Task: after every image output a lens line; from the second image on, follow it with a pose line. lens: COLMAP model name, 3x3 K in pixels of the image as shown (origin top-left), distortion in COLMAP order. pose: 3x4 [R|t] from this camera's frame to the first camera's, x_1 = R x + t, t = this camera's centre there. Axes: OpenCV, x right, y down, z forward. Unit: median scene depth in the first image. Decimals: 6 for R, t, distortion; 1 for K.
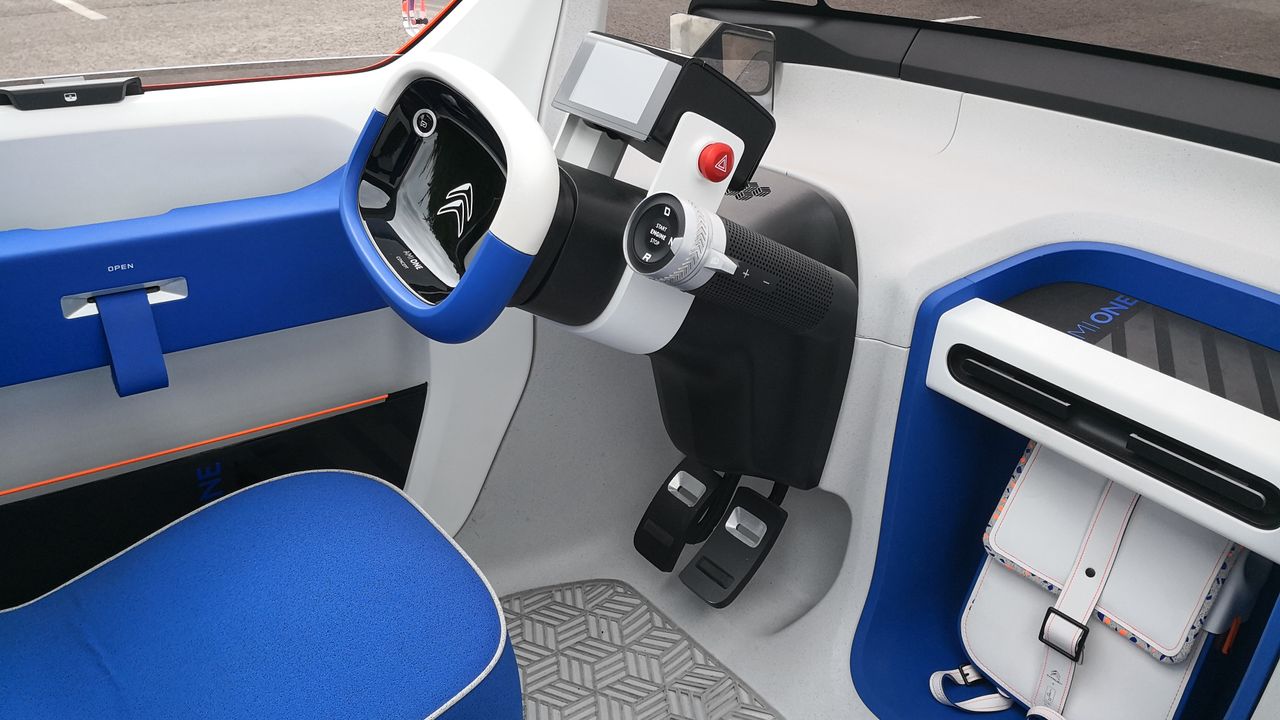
lens RADIAL K [[1046.9, 0, 641.1], [0, 1046.9, 346.3], [0, 0, 1]] dist [0.030261, -0.043674]
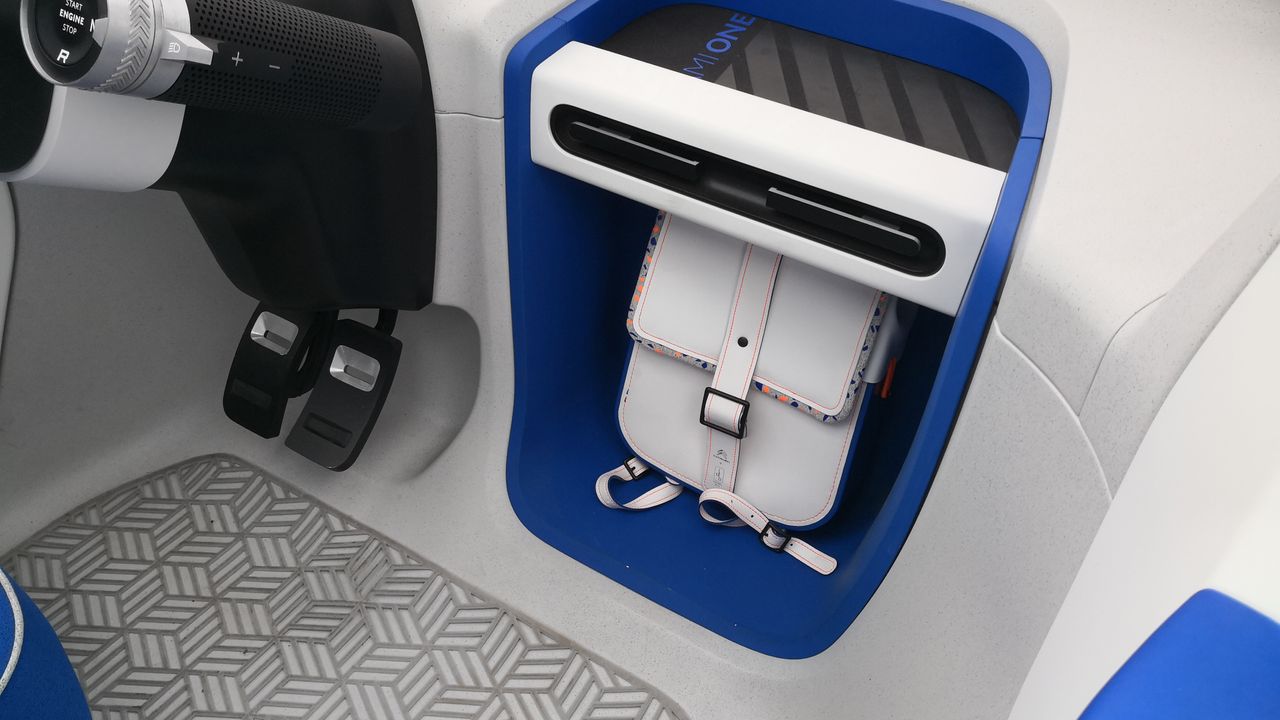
lens RADIAL K [[1046.9, 0, 632.7], [0, 1046.9, 361.3], [0, 0, 1]] dist [0.030261, -0.043674]
pose [[0.932902, -0.226516, 0.279973, 0.082449], [0.150275, 0.951352, 0.268972, -0.021872], [-0.327280, -0.208852, 0.921558, 0.196892]]
